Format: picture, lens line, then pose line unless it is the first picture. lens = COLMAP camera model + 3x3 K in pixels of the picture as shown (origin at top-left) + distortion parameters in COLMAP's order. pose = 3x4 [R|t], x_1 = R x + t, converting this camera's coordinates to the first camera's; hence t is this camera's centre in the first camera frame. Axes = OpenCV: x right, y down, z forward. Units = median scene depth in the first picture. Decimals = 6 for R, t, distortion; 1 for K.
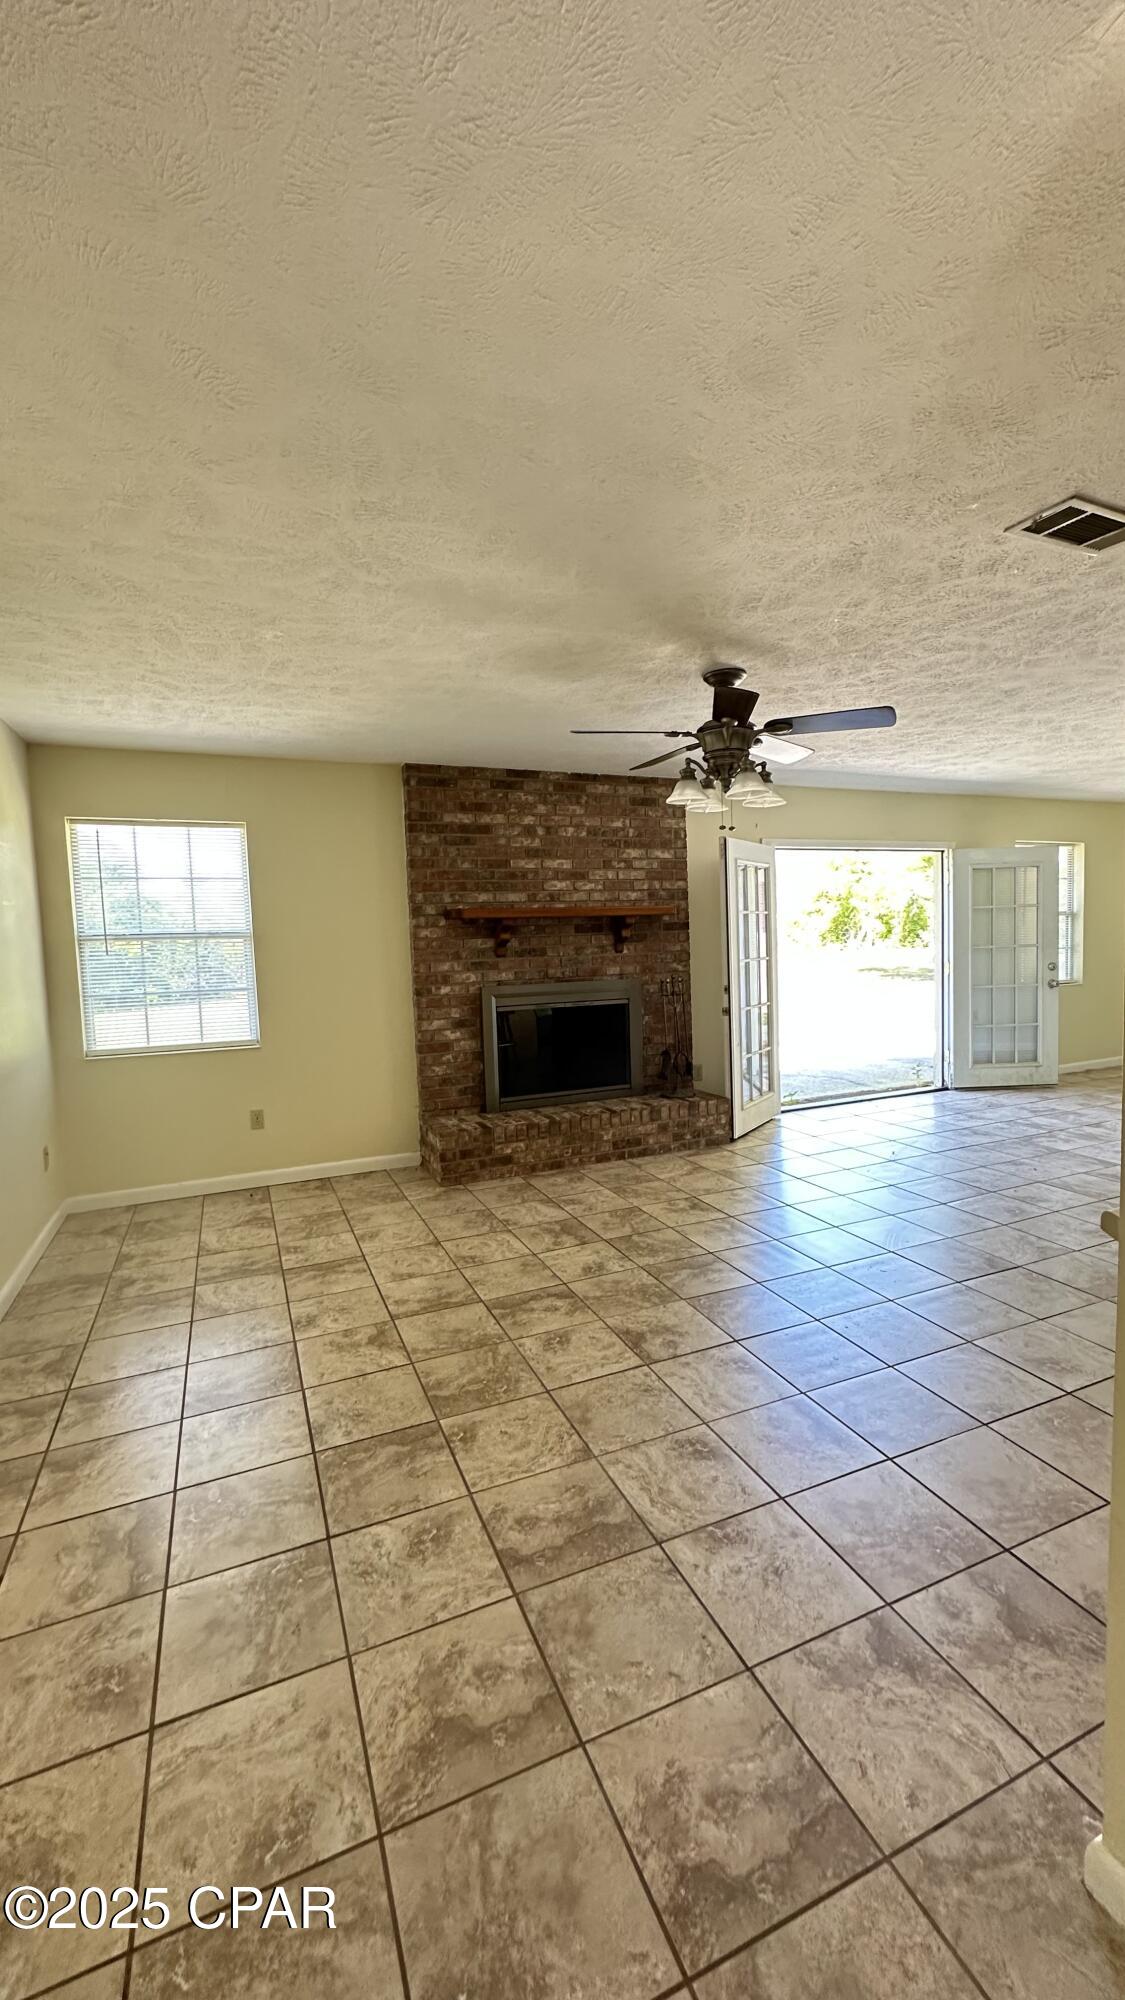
lens RADIAL K [[801.2, 0, 562.5], [0, 801.2, 1000.0], [0, 0, 1]] dist [-0.000399, 0.000056]
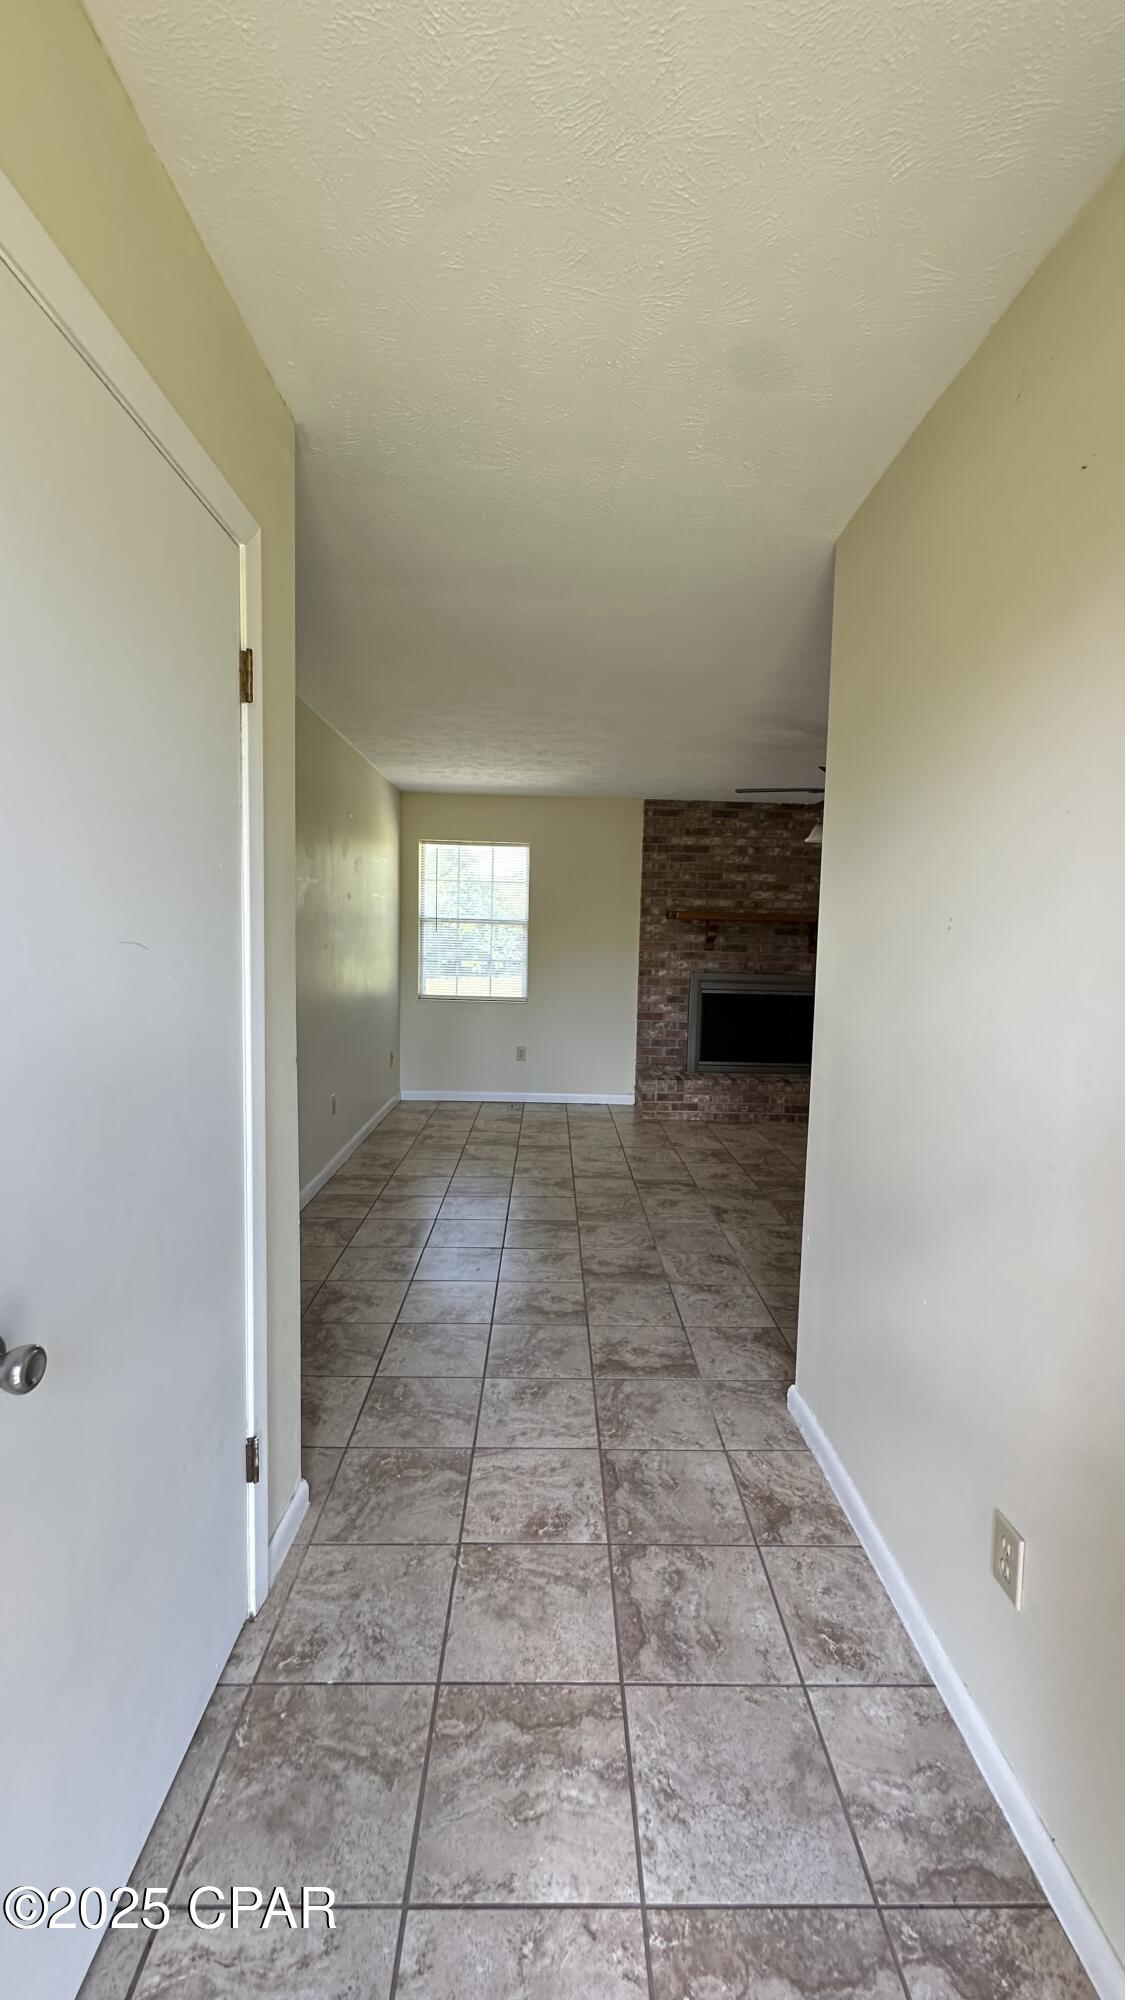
lens RADIAL K [[801.2, 0, 562.5], [0, 801.2, 1000.0], [0, 0, 1]] dist [-0.000399, 0.000056]
pose [[0.927390, 0.086611, -0.363931, 0.198532], [-0.082296, 0.996232, 0.027378, 0.010433], [0.364931, 0.004560, 0.931023, -0.297053]]
